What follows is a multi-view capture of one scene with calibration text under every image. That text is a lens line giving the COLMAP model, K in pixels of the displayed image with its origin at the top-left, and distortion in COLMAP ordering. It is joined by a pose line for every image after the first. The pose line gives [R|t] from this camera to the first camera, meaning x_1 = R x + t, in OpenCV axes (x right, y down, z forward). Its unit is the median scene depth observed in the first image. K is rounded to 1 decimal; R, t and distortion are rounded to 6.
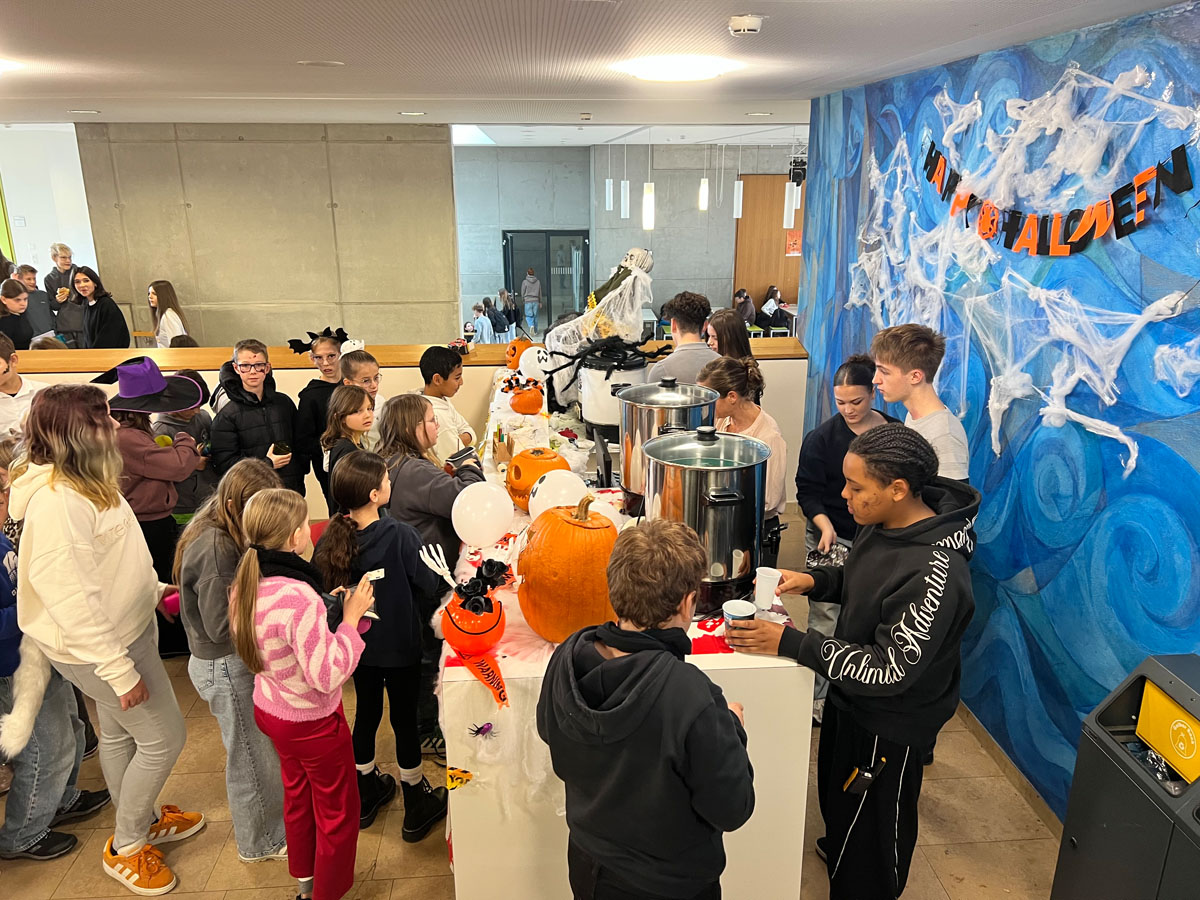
lens RADIAL K [[899.5, 0, 598.2], [0, 899.5, 451.4], [0, 0, 1]] dist [0.036897, -0.035594]
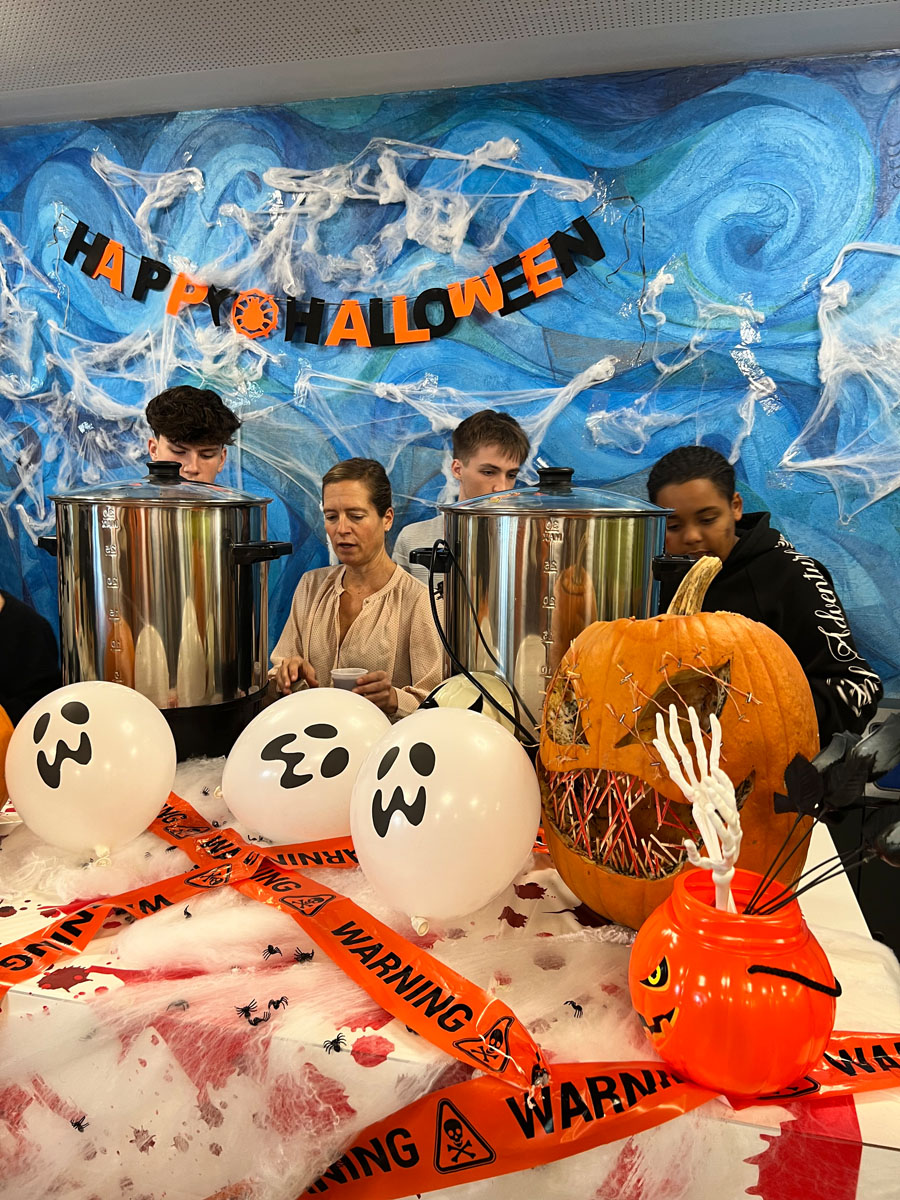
lens RADIAL K [[899.5, 0, 449.1], [0, 899.5, 603.1], [0, 0, 1]] dist [0.036897, -0.035594]
pose [[0.311388, -0.106272, 0.944322, -0.374447], [0.260013, 0.965333, 0.022898, 0.023106], [-0.914019, 0.238406, 0.328225, 0.790913]]
